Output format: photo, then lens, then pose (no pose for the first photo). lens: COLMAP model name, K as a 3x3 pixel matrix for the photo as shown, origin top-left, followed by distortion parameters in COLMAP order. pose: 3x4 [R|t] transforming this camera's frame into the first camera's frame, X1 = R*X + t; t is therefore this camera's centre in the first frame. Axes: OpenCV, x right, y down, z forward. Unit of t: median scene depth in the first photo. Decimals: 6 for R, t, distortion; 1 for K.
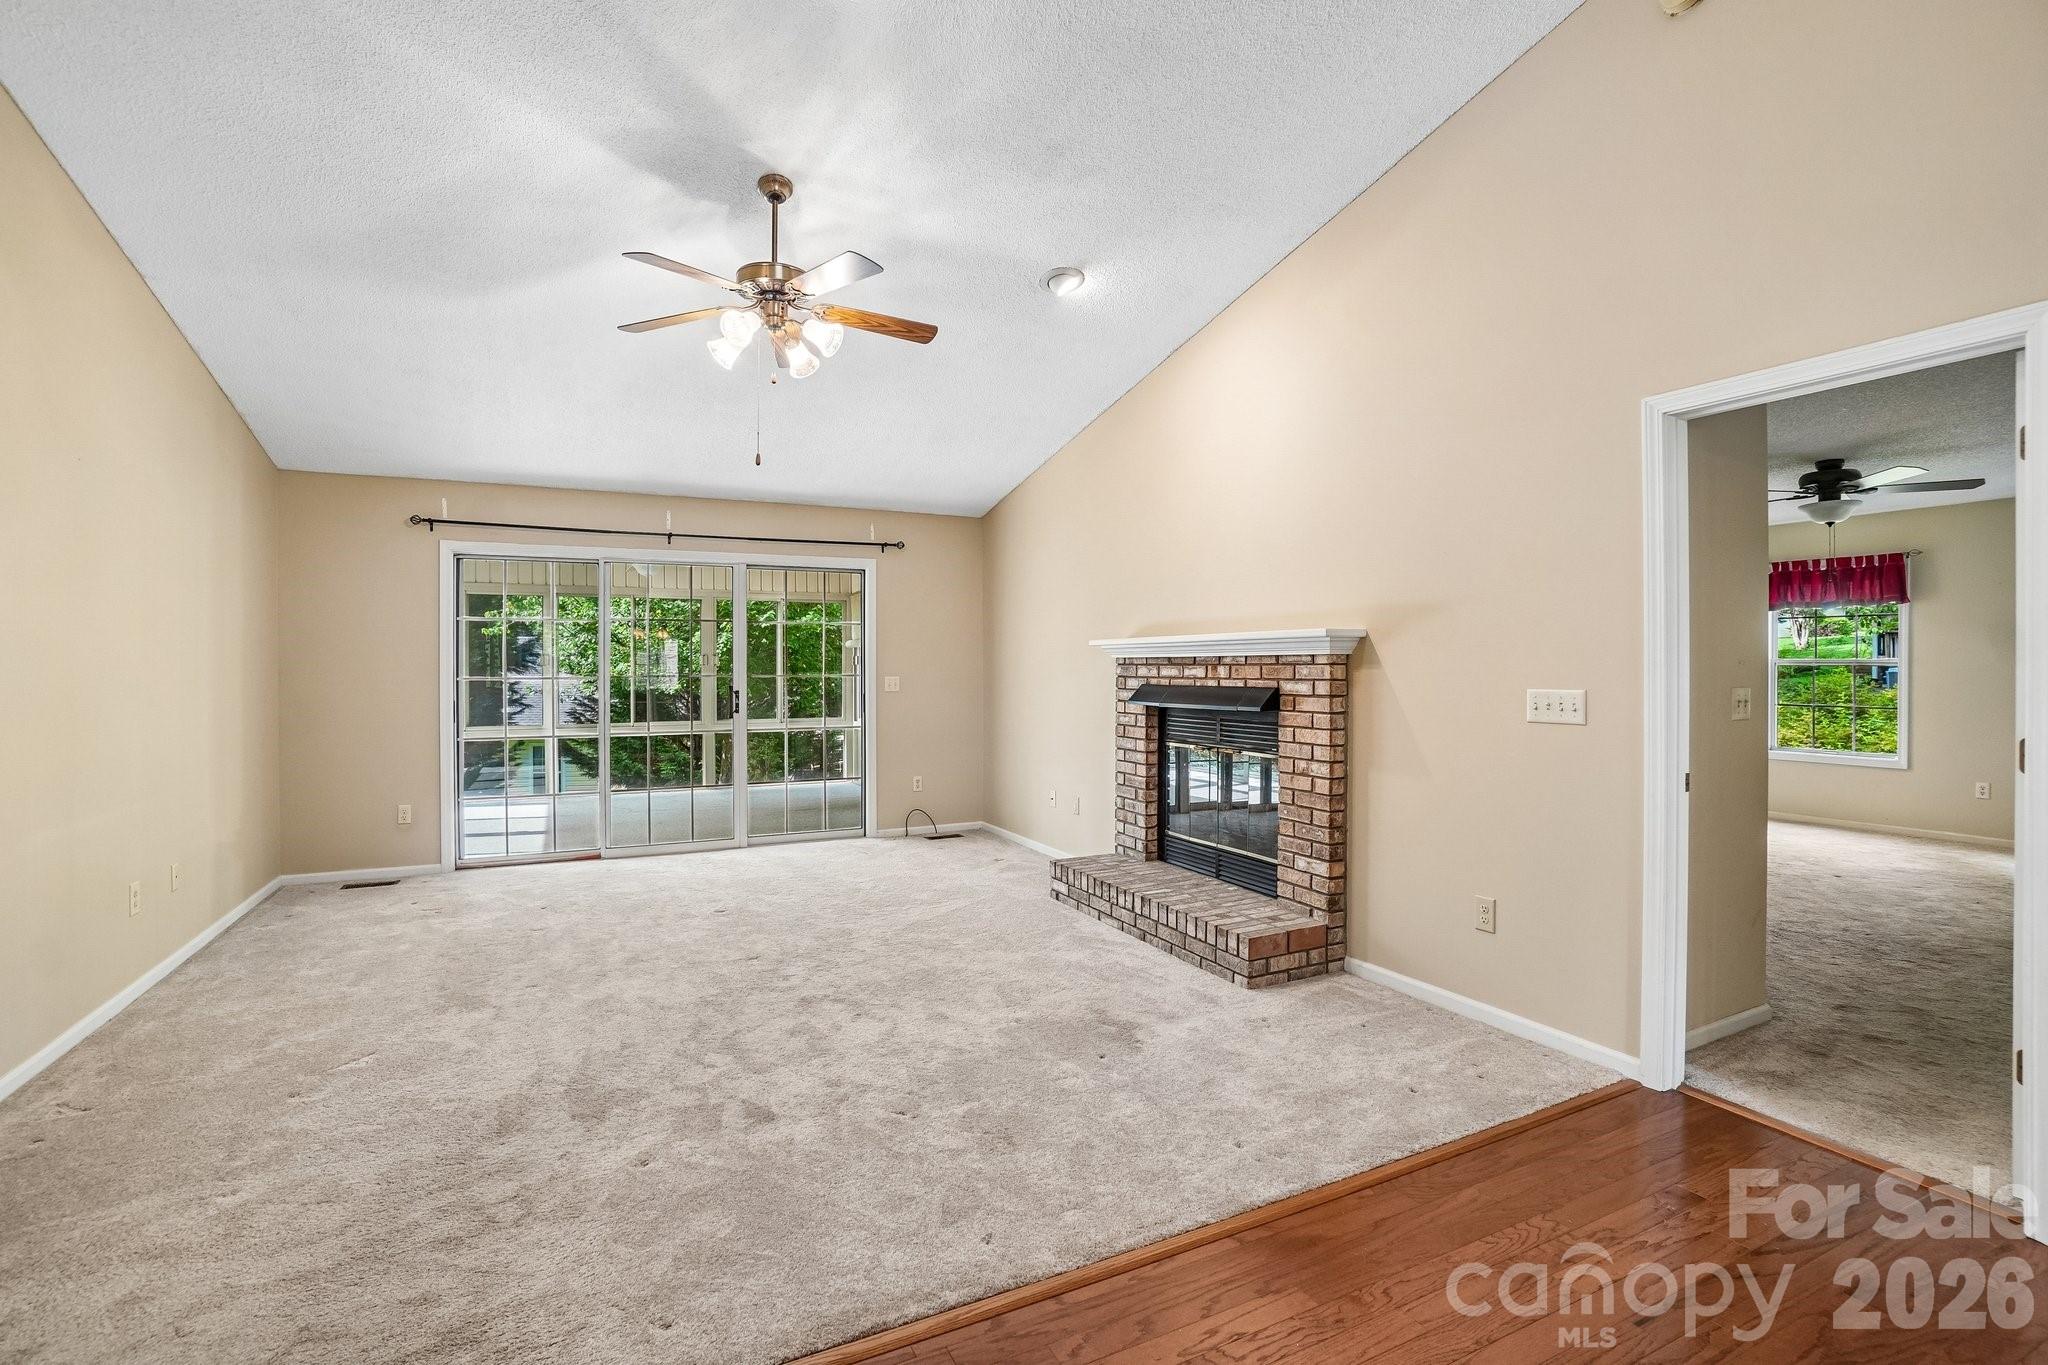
lens RADIAL K [[921.6, 0, 1016.2], [0, 921.6, 670.0], [0, 0, 1]] dist [-0.064617, 0.023560]
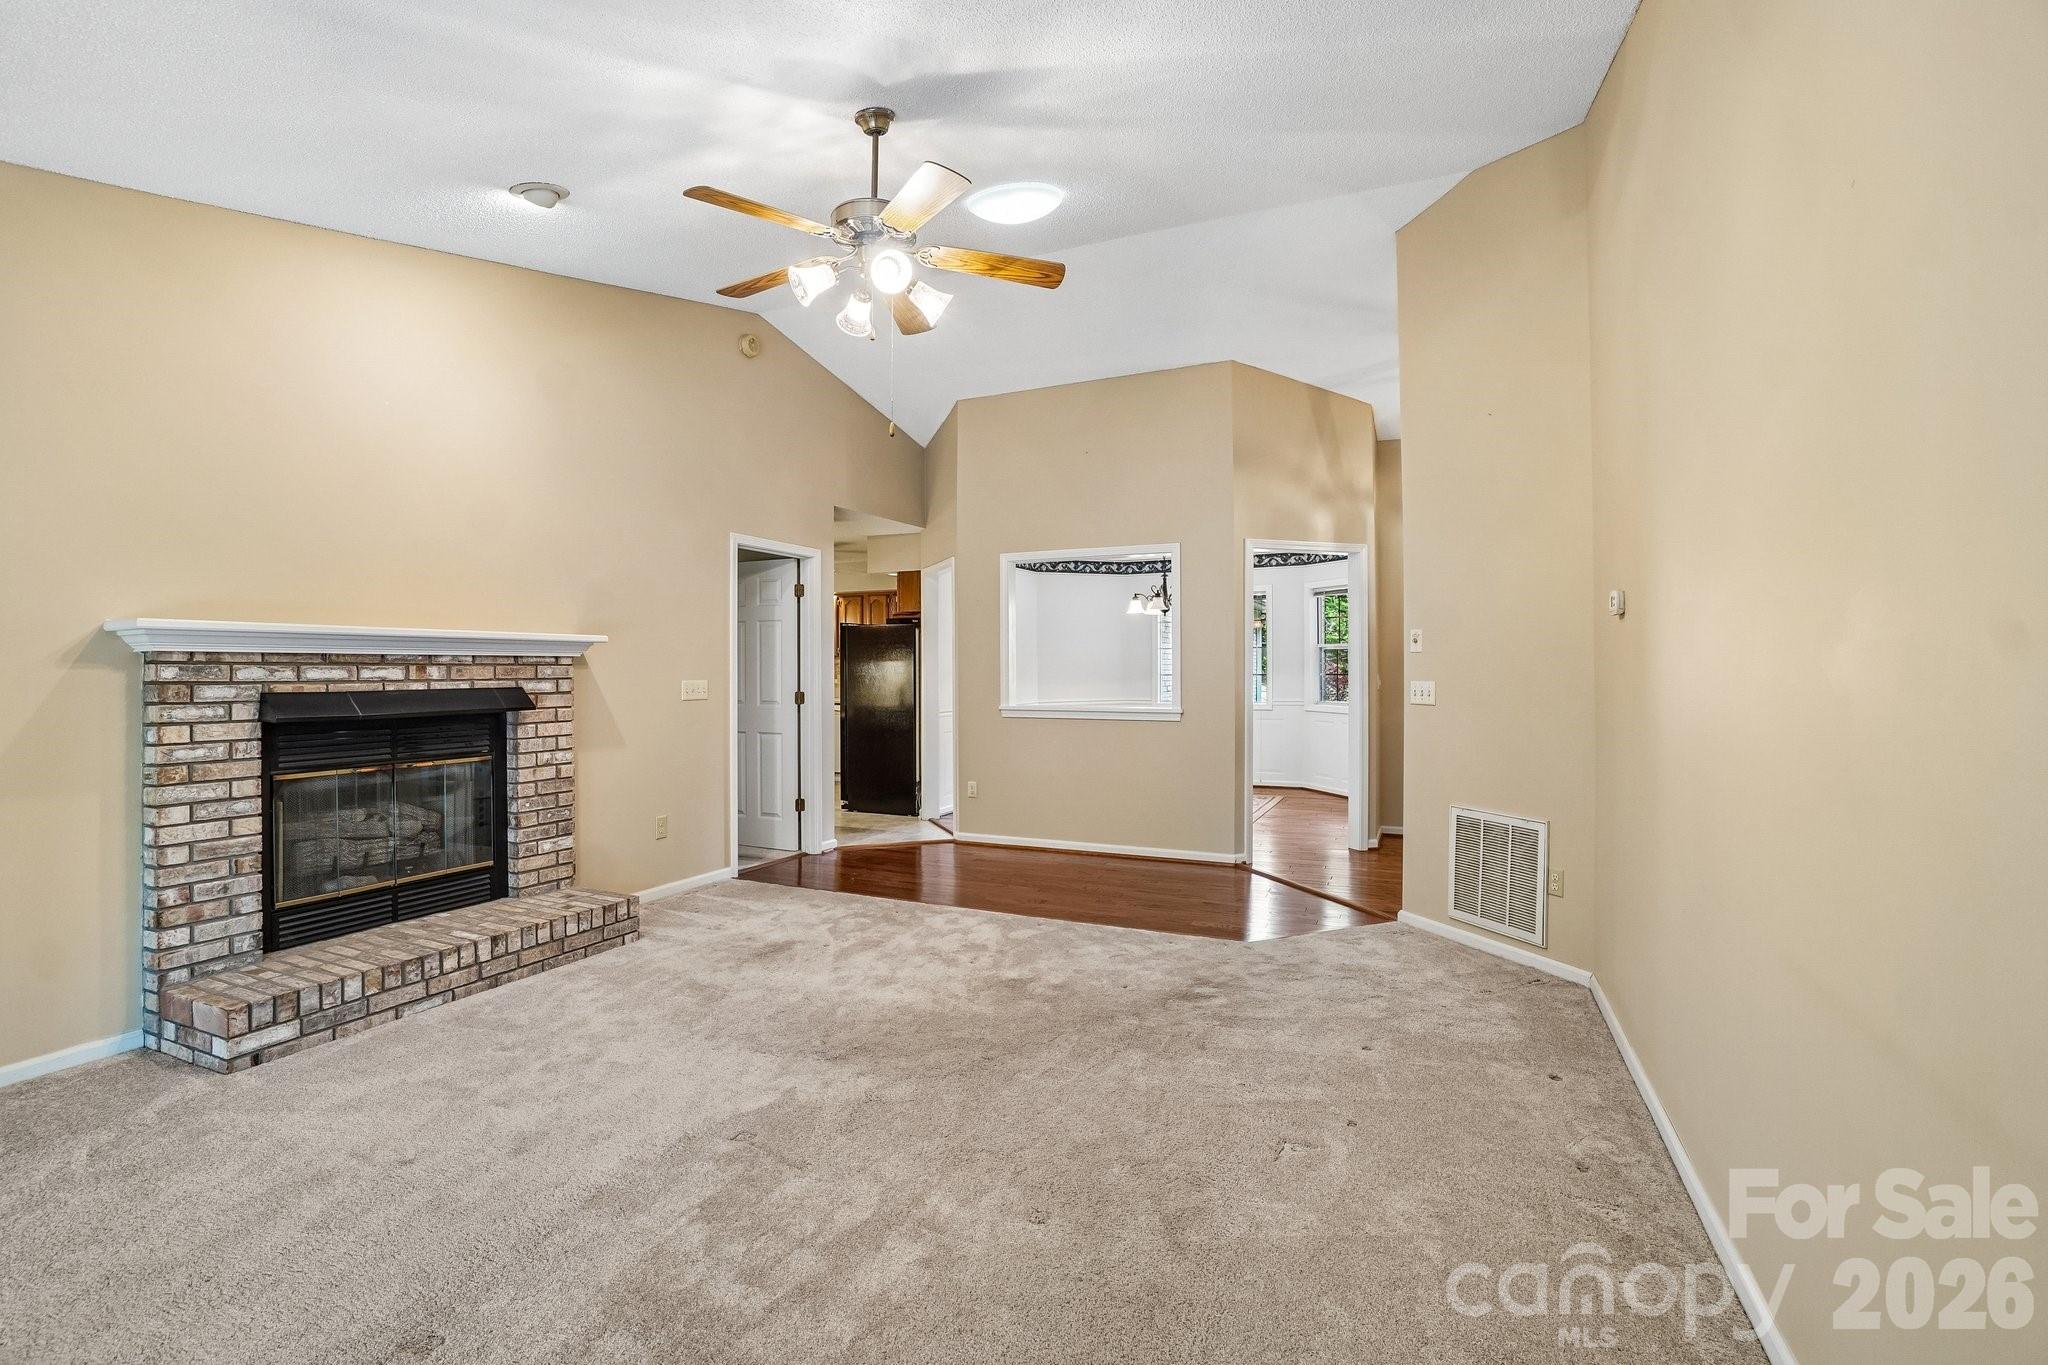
lens RADIAL K [[921.6, 0, 1016.2], [0, 921.6, 670.0], [0, 0, 1]] dist [-0.064617, 0.023560]
pose [[-0.629636, -0.001442, 0.776889, -0.818950], [0.002507, 0.999989, 0.003888, -0.002631], [-0.776887, 0.004395, -0.629625, 1.148806]]
